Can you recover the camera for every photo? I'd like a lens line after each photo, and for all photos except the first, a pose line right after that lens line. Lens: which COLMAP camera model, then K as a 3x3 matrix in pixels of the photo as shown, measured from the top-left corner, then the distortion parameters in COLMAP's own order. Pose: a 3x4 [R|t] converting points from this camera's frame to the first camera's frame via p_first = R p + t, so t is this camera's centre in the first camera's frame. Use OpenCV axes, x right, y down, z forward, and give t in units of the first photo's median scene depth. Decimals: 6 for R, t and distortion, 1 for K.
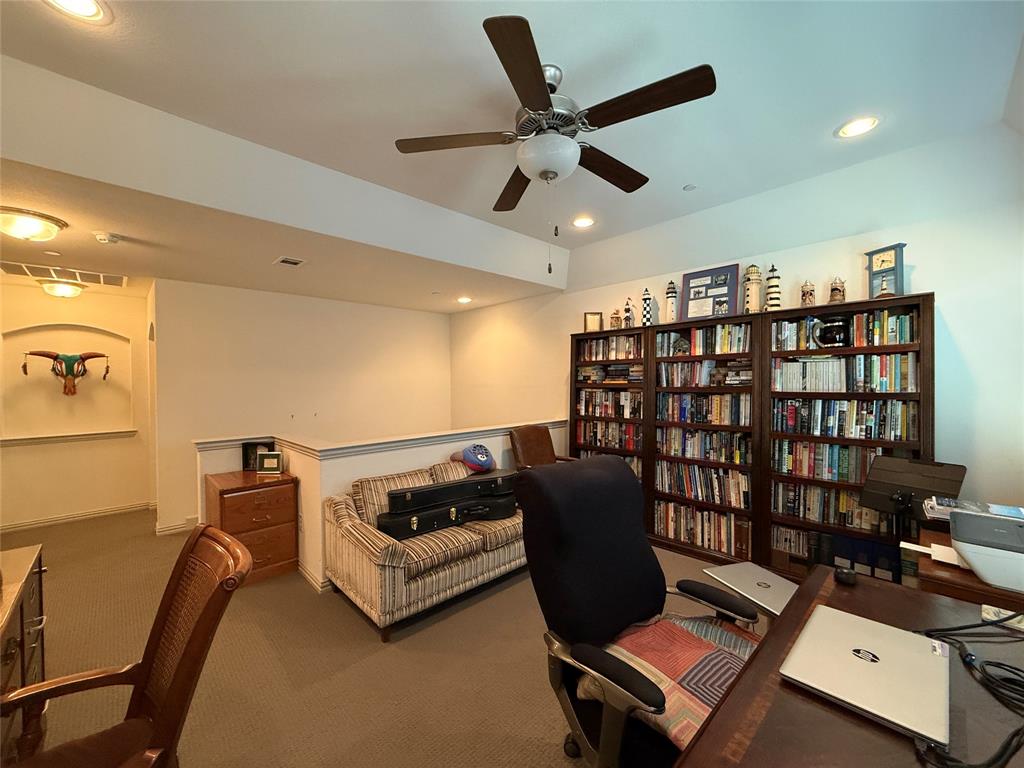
lens RADIAL K [[408.8, 0, 510.3], [0, 408.8, 383.3], [0, 0, 1]] dist [-0.001390, 0.000172]
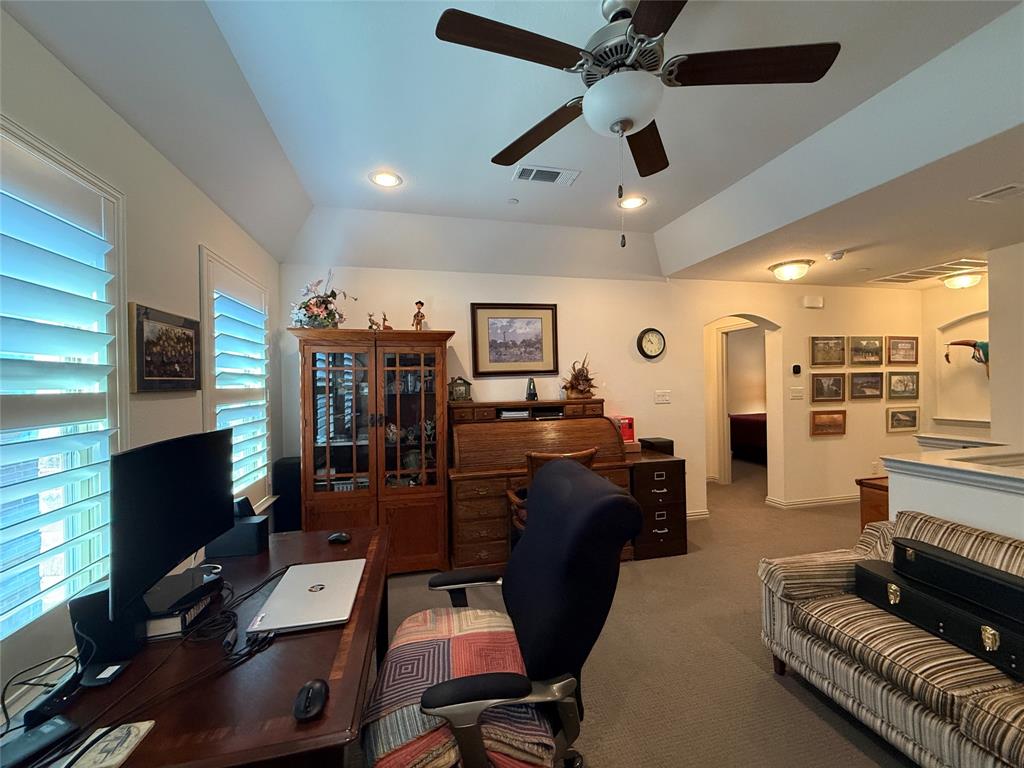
lens RADIAL K [[408.8, 0, 514.3], [0, 408.8, 382.6], [0, 0, 1]] dist [-0.001390, 0.000172]
pose [[-0.494671, 0.017820, -0.868898, 0.629351], [0.027211, 0.999617, 0.005009, -0.009074], [0.868654, -0.021166, -0.494966, 0.830446]]
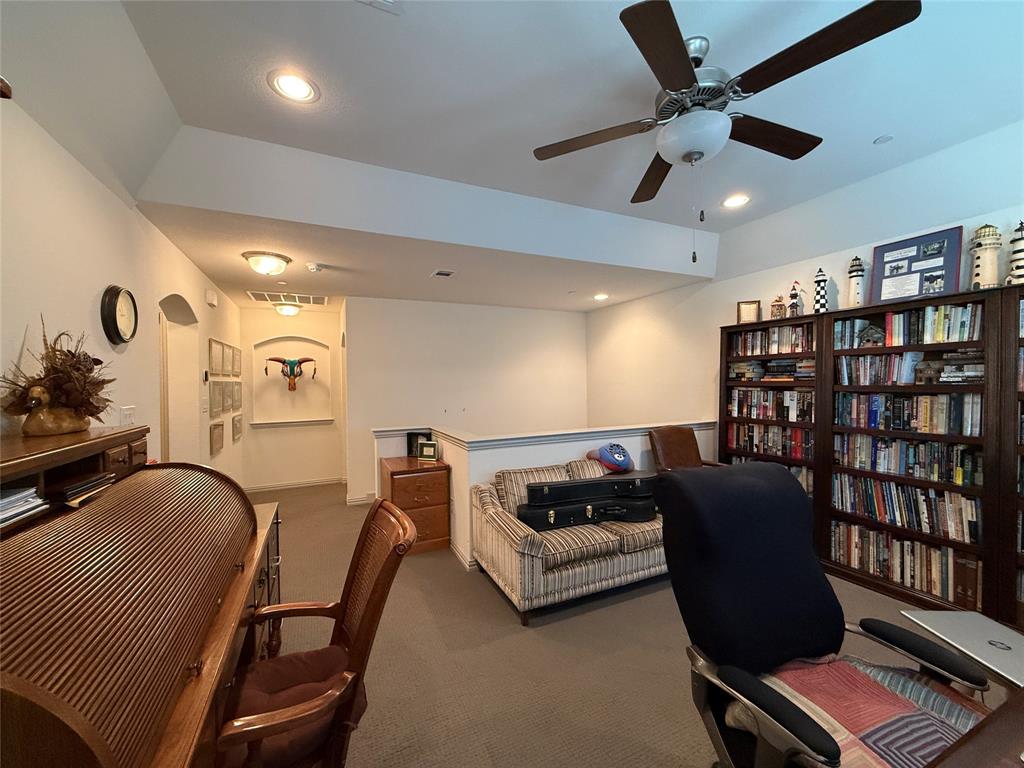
lens RADIAL K [[408.8, 0, 509.6], [0, 408.8, 383.6], [0, 0, 1]] dist [-0.001390, 0.000172]
pose [[0.945328, 0.000534, -0.326119, 0.002053], [0.001163, 0.999987, 0.005009, 0.000291], [0.326118, -0.005114, 0.945315, -0.010259]]
